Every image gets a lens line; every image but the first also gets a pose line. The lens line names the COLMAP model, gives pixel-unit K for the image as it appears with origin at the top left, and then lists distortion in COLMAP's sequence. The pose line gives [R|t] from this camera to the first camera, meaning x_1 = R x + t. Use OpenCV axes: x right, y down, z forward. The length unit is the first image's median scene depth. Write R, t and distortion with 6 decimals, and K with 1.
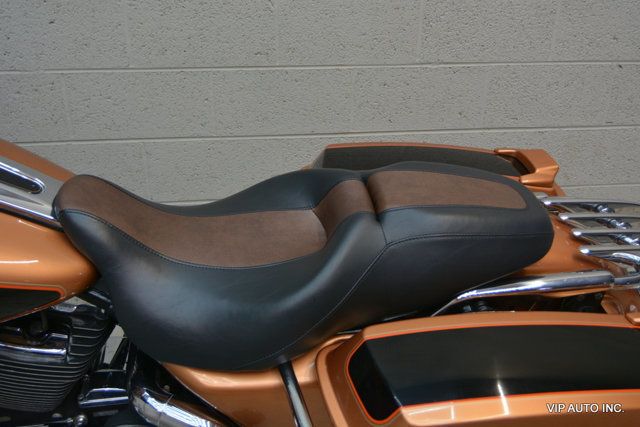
lens RADIAL K [[589.5, 0, 313.9], [0, 589.5, 209.9], [0, 0, 1]] dist [-0.022345, 0.008243]
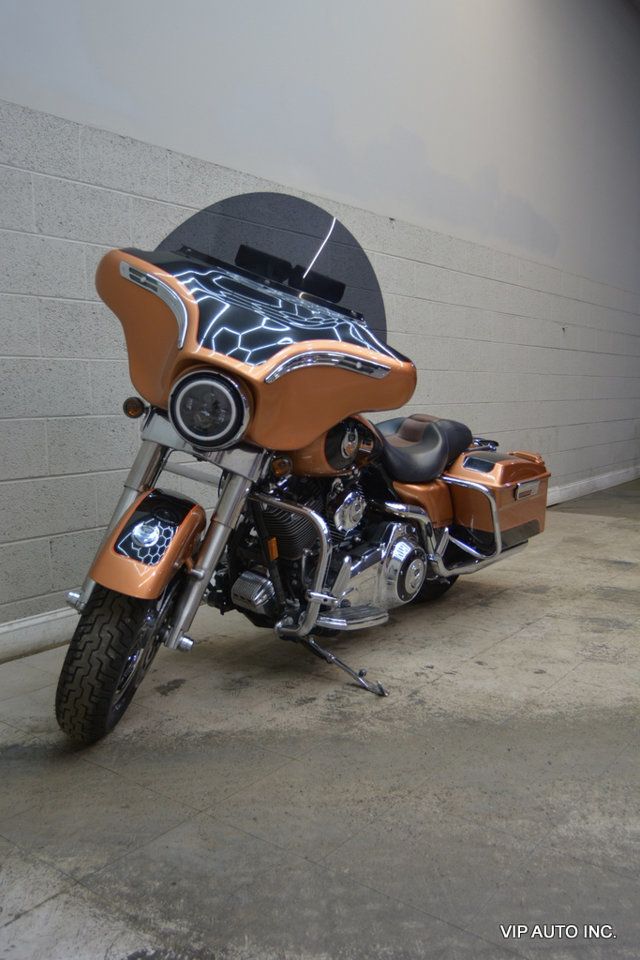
lens RADIAL K [[791.2, 0, 316.0], [0, 791.2, 495.0], [0, 0, 1]] dist [-0.014520, 0.002171]
pose [[0.702574, -0.103775, 0.704003, -1.430847], [0.317596, 0.931041, -0.179710, 0.398655], [-0.636807, 0.349848, 0.687083, -0.473385]]
